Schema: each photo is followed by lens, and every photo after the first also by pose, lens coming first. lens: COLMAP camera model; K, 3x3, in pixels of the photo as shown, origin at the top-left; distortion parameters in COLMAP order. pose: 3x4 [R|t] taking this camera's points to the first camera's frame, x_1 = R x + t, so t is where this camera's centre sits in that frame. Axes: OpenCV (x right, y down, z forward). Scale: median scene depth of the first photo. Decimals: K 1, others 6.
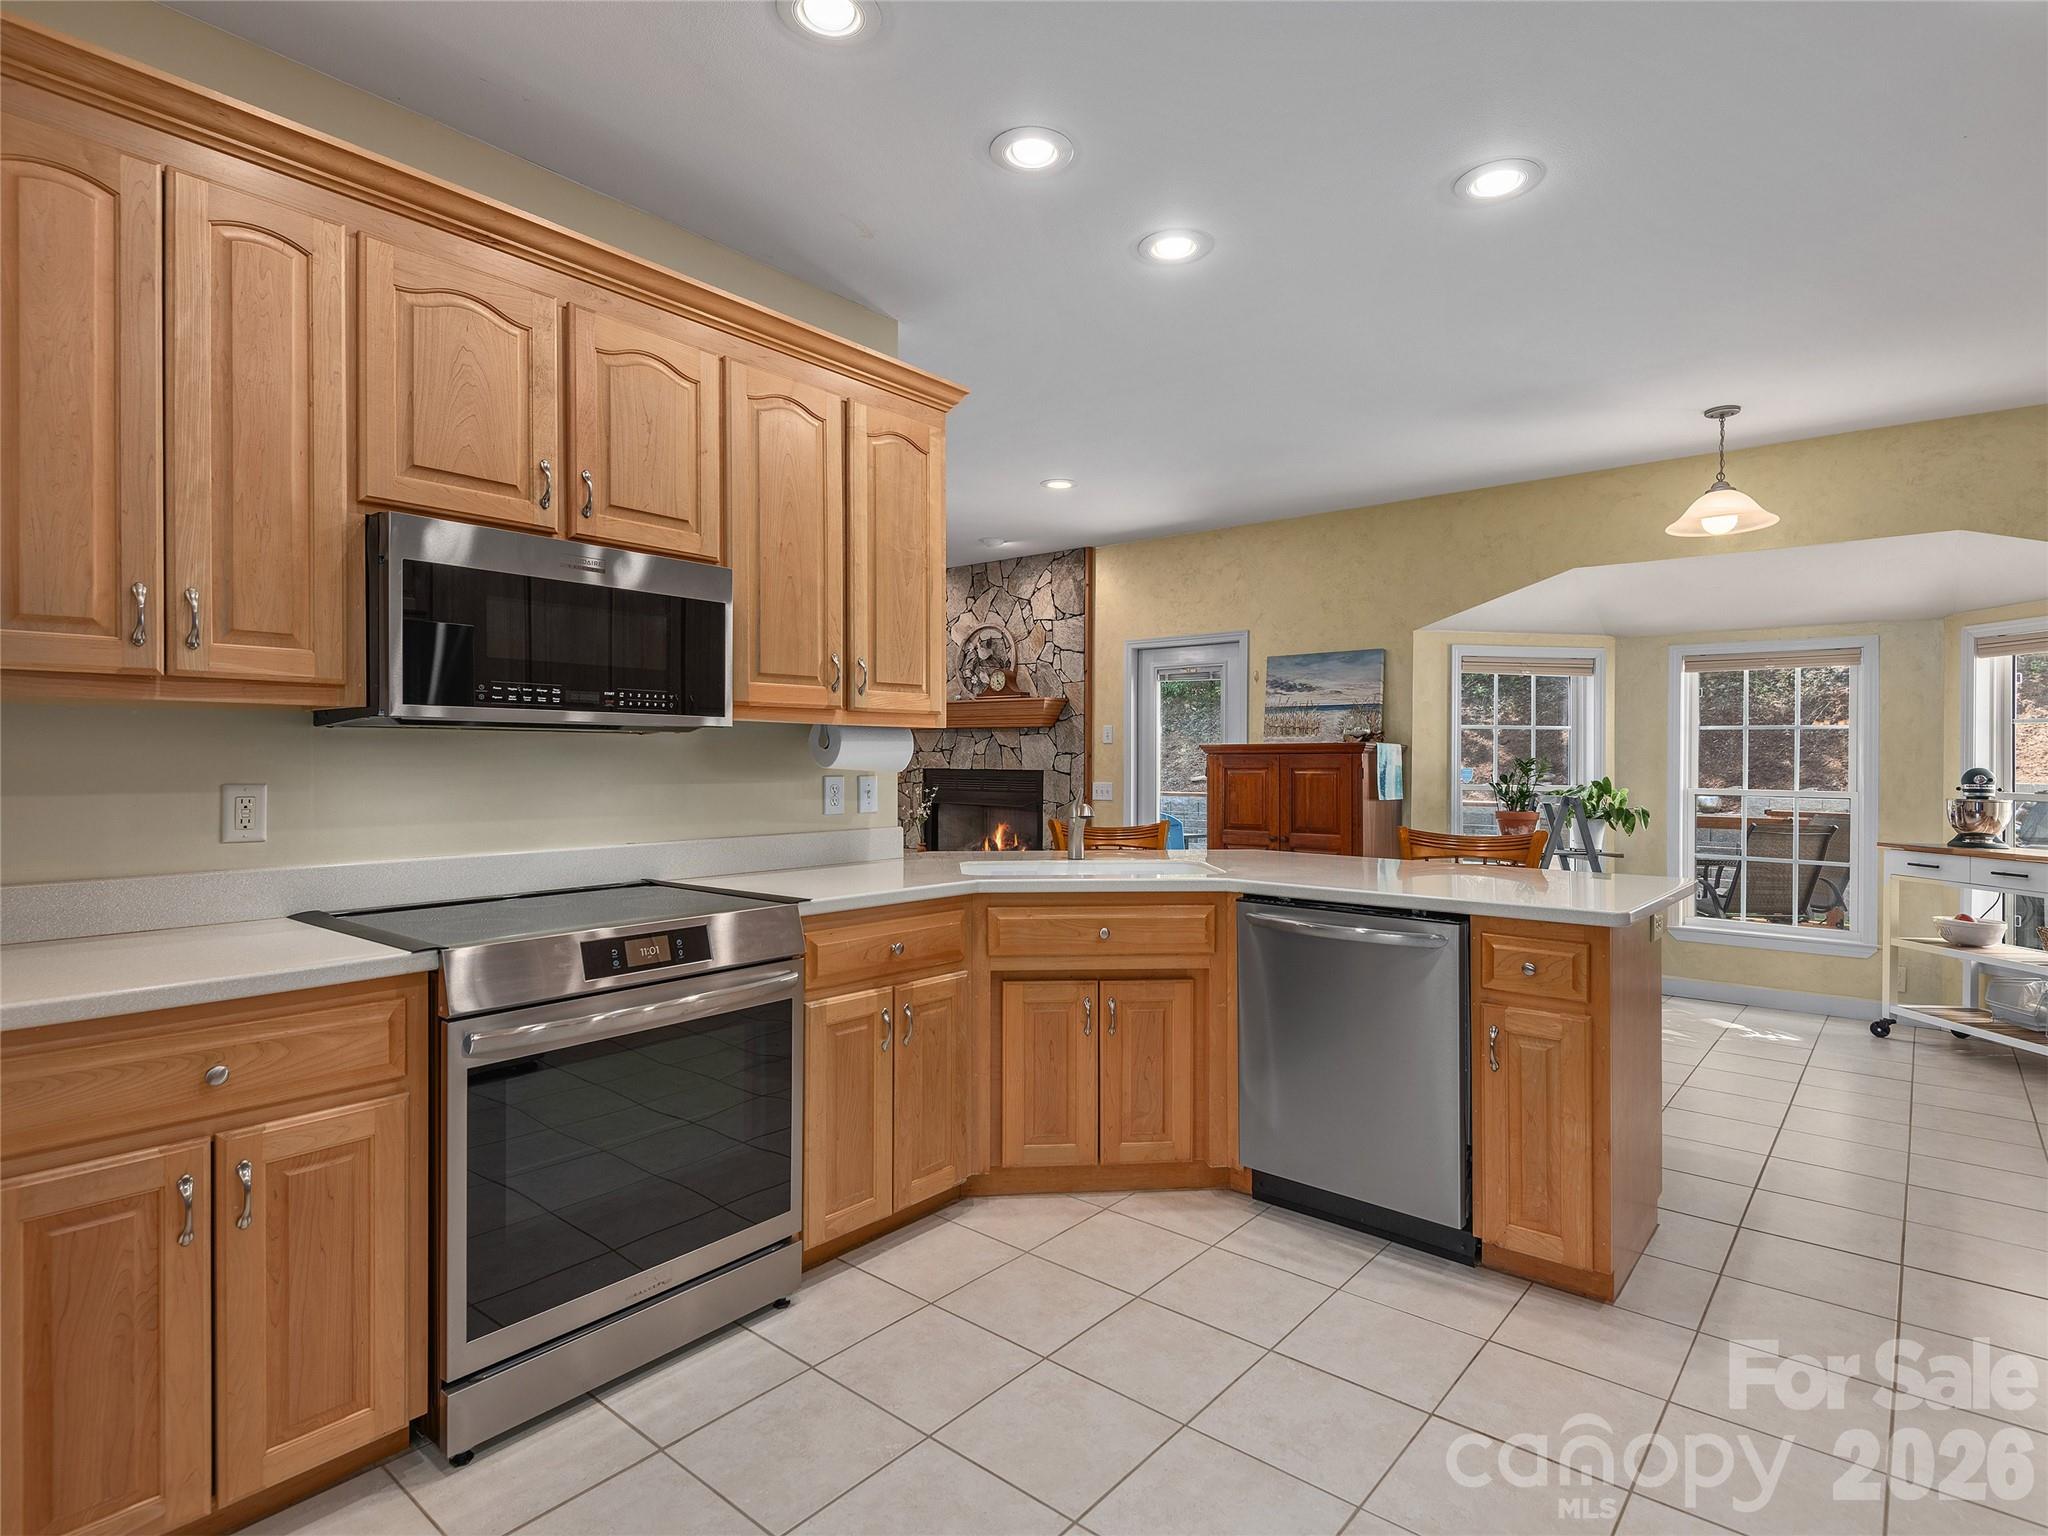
lens RADIAL K [[1061.7, 0, 1038.9], [0, 1061.7, 747.4], [0, 0, 1]] dist [0.030614, -0.015857]
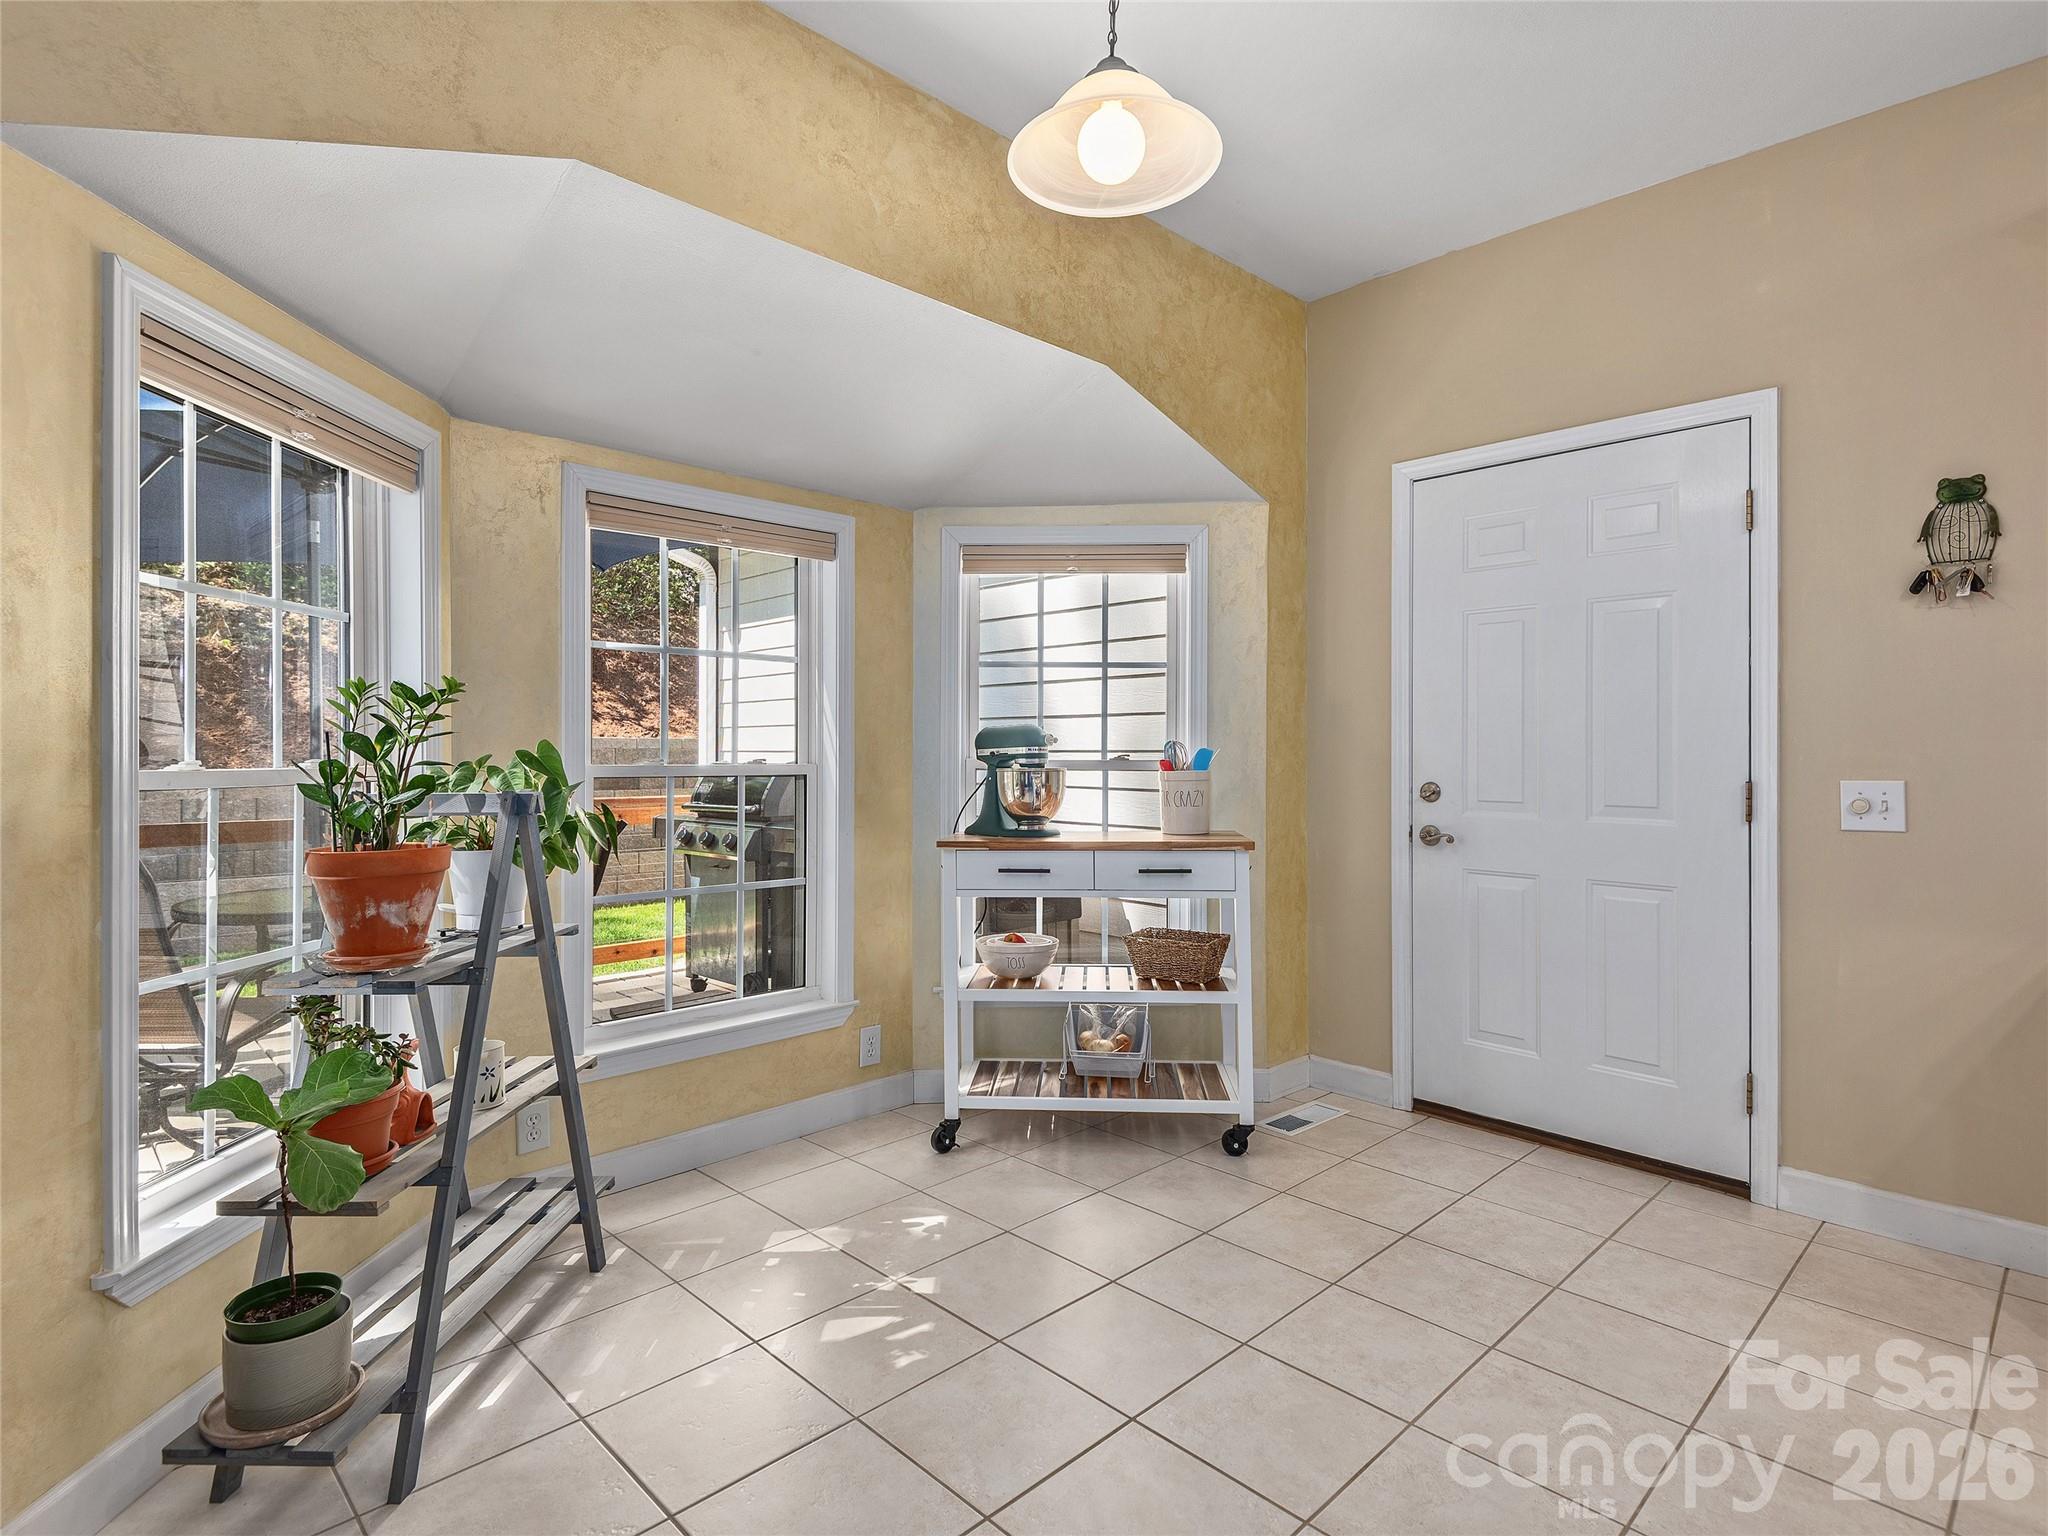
lens RADIAL K [[1061.7, 0, 1042.0], [0, 1061.7, 757.7], [0, 0, 1]] dist [0.030614, -0.015857]
pose [[0.106357, -0.014649, 0.994220, 0.144671], [-0.015192, 0.999751, 0.016355, 0.024232], [-0.994212, -0.016843, 0.106108, 0.745183]]
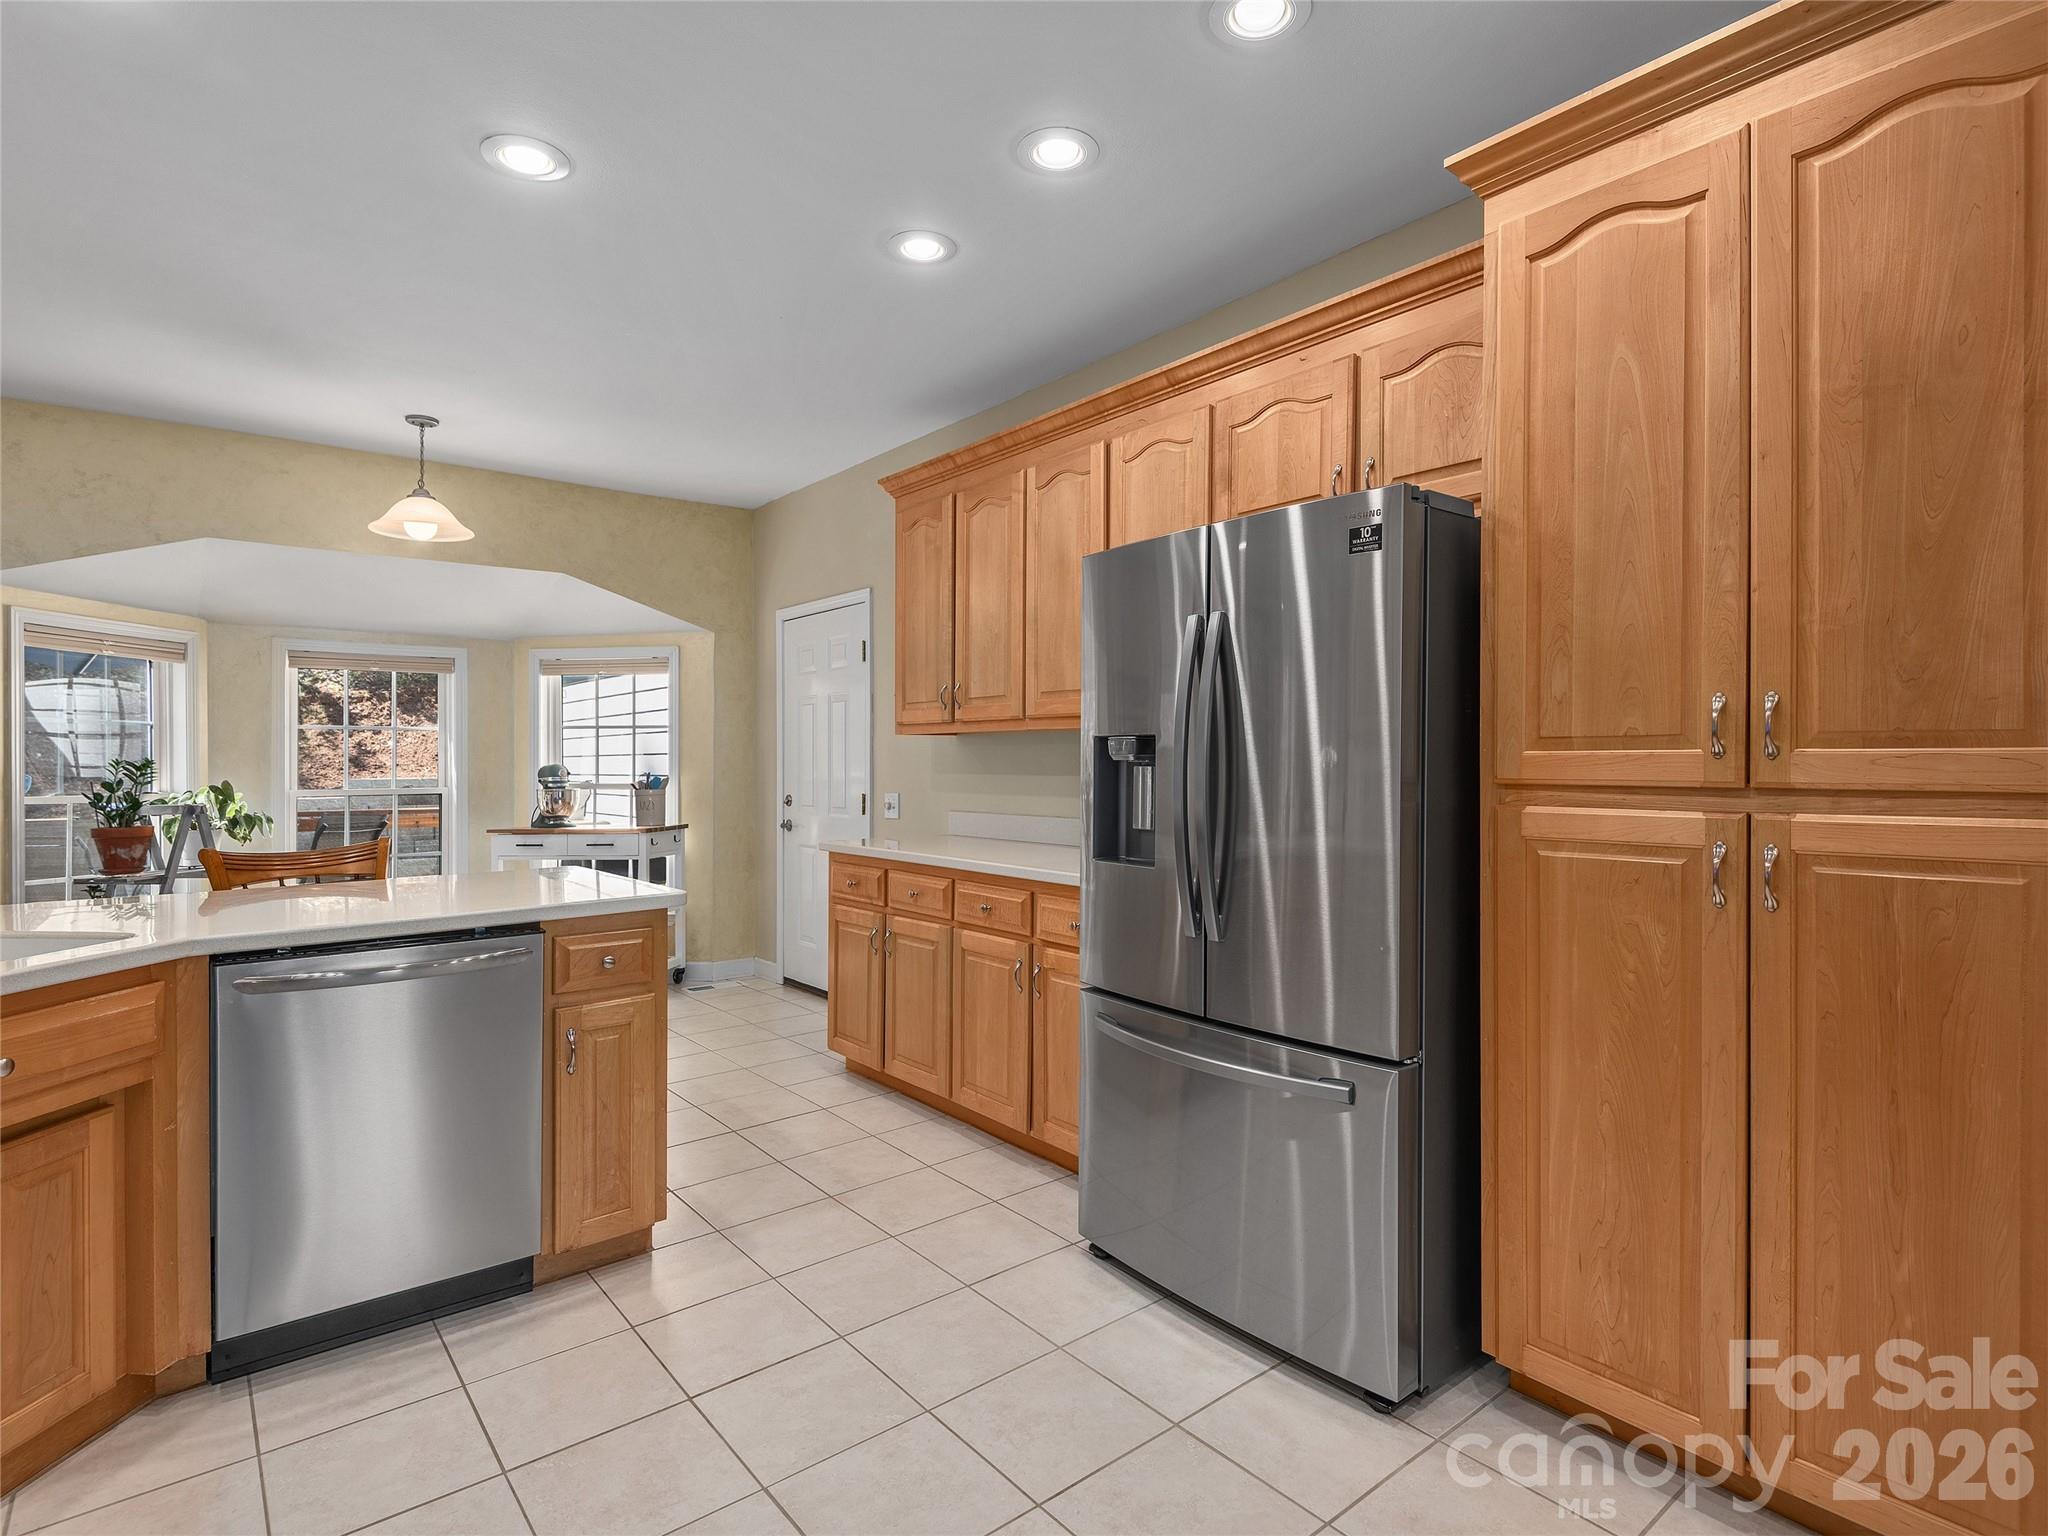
lens RADIAL K [[1061.7, 0, 1024.8], [0, 1061.7, 766.1], [0, 0, 1]] dist [0.030614, -0.015857]
pose [[0.200425, -0.014265, 0.979605, -0.197330], [-0.002066, 0.999886, 0.014983, 0.001361], [-0.979707, -0.005026, 0.200373, 0.172545]]
